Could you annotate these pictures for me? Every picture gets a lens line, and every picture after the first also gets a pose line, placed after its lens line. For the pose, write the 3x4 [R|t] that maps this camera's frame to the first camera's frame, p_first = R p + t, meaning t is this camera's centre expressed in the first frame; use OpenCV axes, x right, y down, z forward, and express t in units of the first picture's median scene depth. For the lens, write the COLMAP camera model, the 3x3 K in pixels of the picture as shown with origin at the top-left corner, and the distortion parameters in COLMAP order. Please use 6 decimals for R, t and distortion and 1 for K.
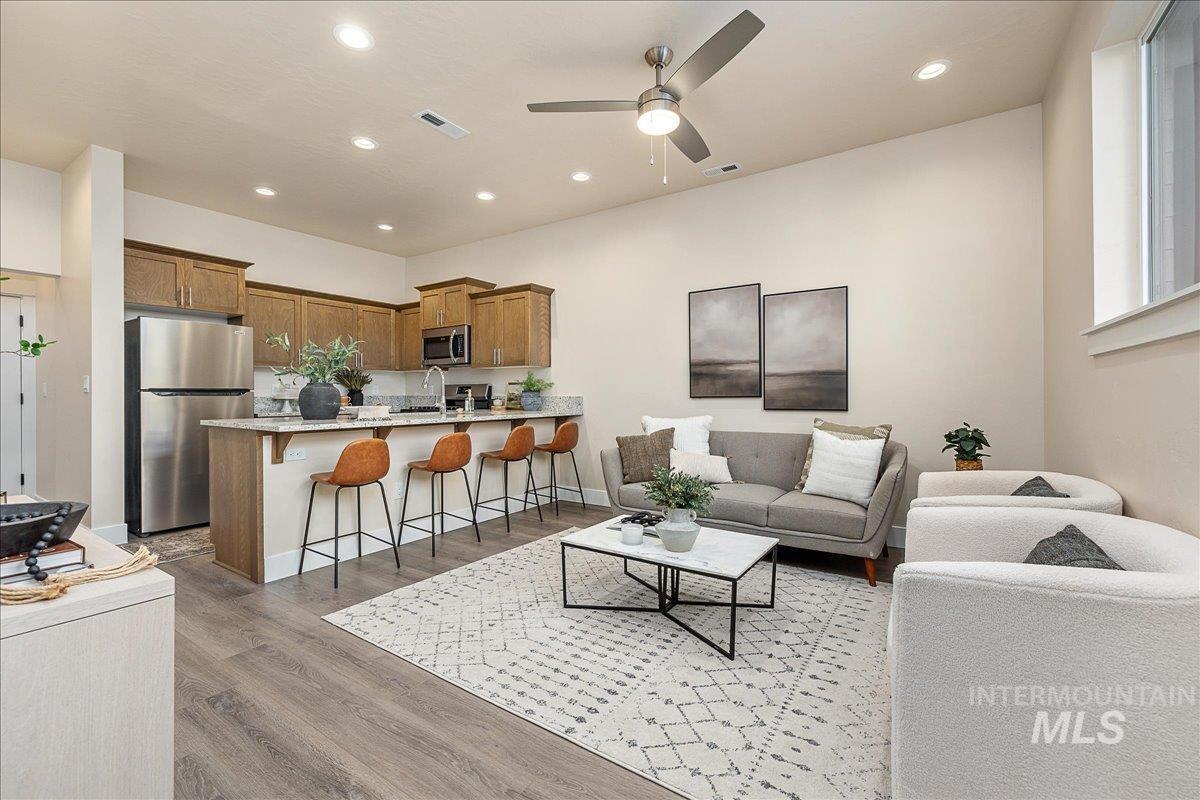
lens RADIAL K [[516.1, 0, 603.8], [0, 516.1, 407.7], [0, 0, 1]] dist [-0.004782, 0.000129]
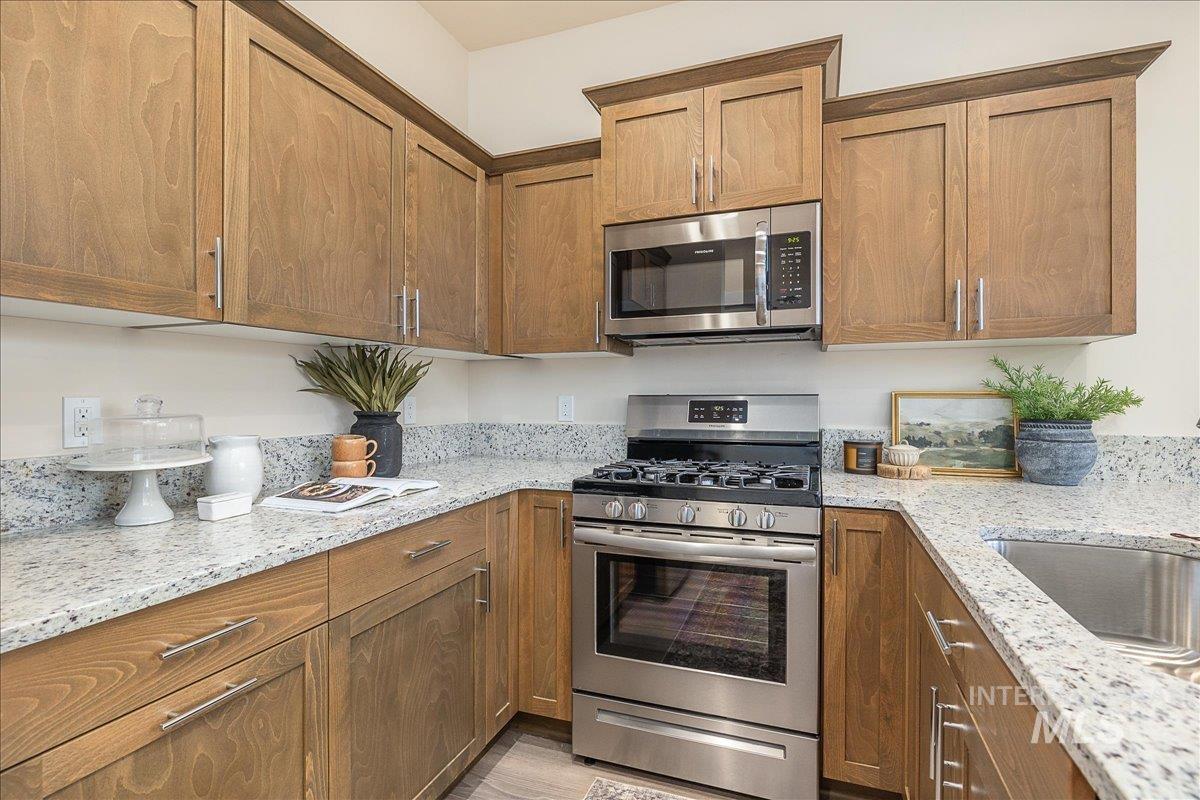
lens RADIAL K [[563.5, 0, 589.6], [0, 563.5, 402.5], [0, 0, 1]] dist [-0.009075, 0.001727]
pose [[0.974732, -0.002660, 0.223361, -0.700482], [0.005514, 0.999911, -0.012156, -0.057578], [-0.223309, 0.013080, 0.974660, 1.050446]]
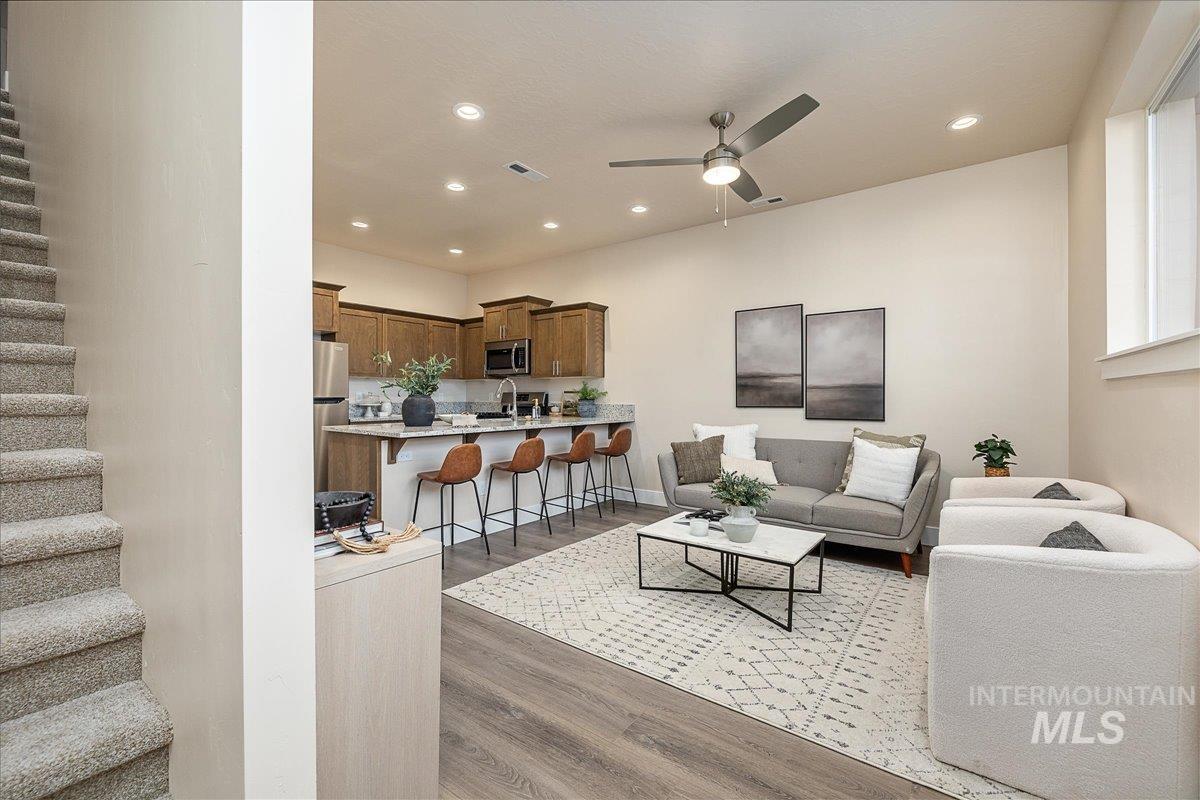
lens RADIAL K [[516.1, 0, 598.1], [0, 516.1, 407.5], [0, 0, 1]] dist [-0.004782, 0.000129]
pose [[0.998504, 0.004612, -0.054486, -0.080834], [-0.004740, 0.999986, -0.002234, -0.017903], [0.054475, 0.002489, 0.998512, -0.136477]]
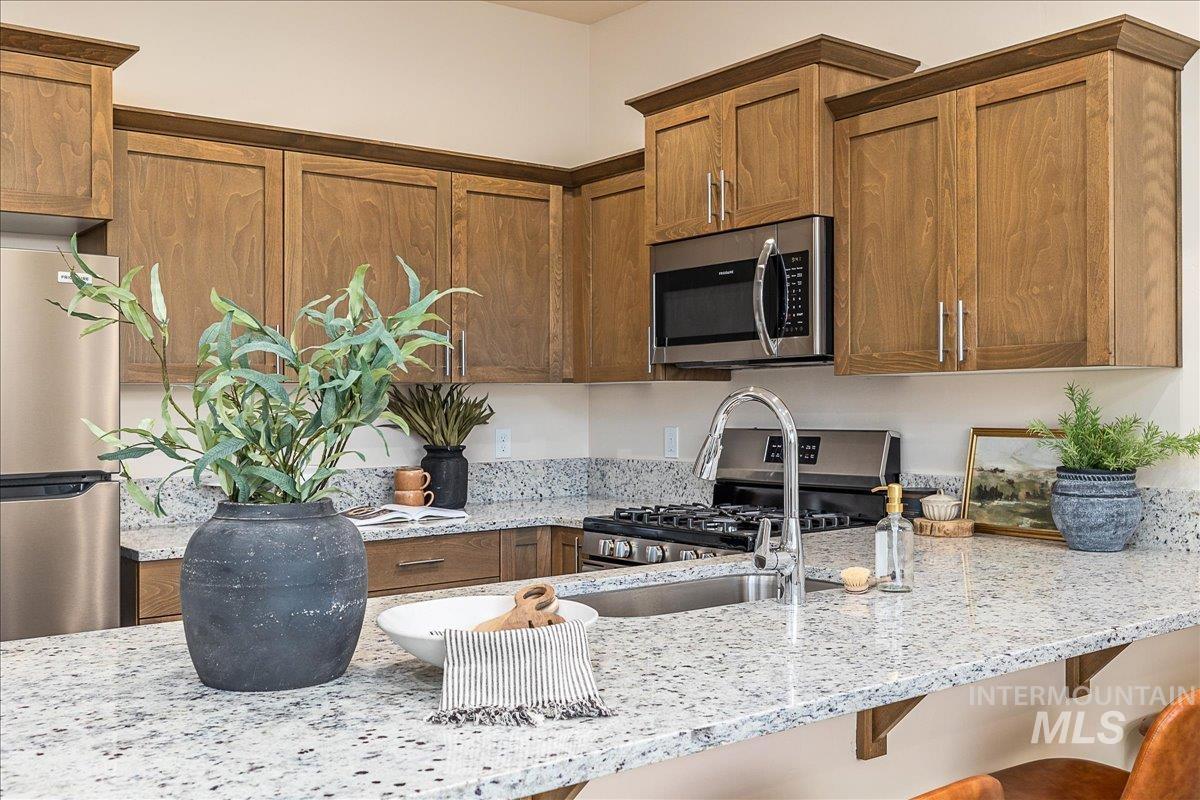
lens RADIAL K [[1145.4, 0, 601.7], [0, 1145.4, 402.8], [0, 0, 1]] dist [-0.003182, 0.000000]
pose [[0.949272, -0.007877, -0.314356, -0.276669], [0.001291, 0.999775, -0.021153, -0.074724], [0.314452, 0.019674, 0.949069, 0.592167]]
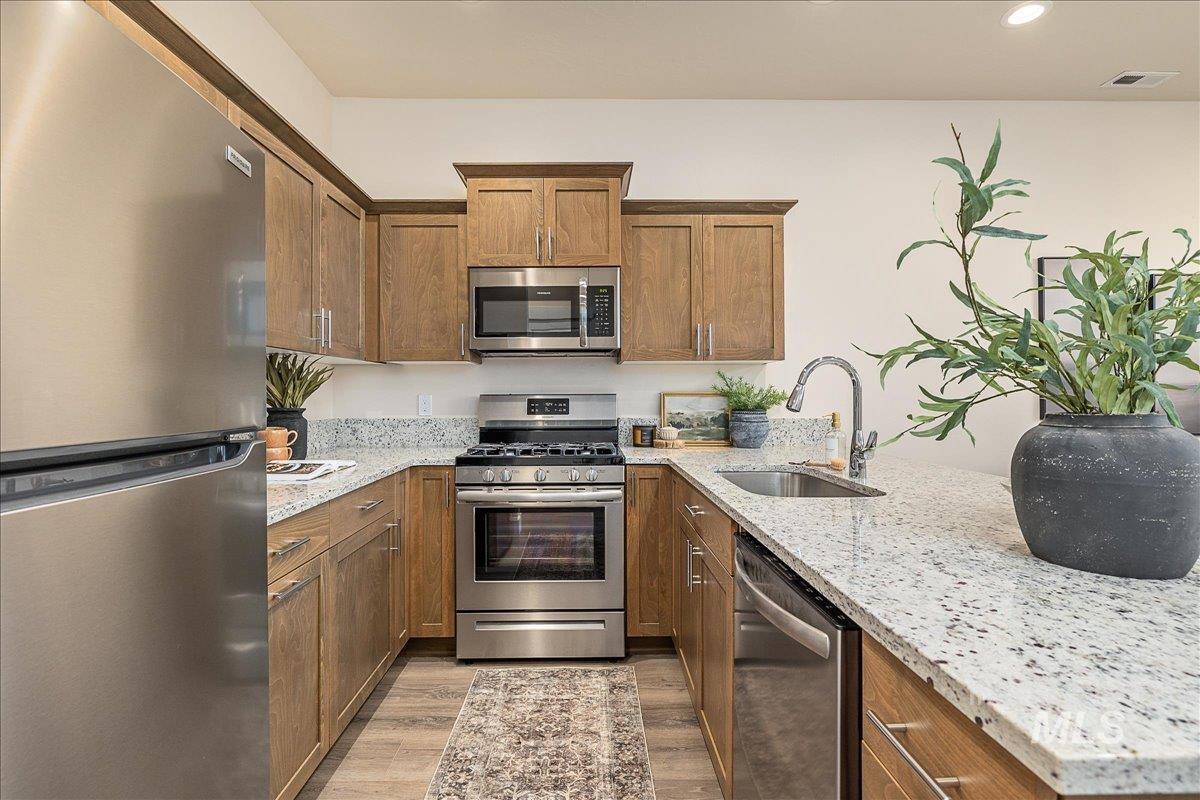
lens RADIAL K [[563.5, 0, 578.4], [0, 563.5, 395.4], [0, 0, 1]] dist [-0.009075, 0.001727]
pose [[0.830265, -0.000218, 0.557369, -0.855462], [0.013978, 0.999694, -0.020431, -0.053235], [-0.557194, 0.024754, 0.830013, 0.897163]]
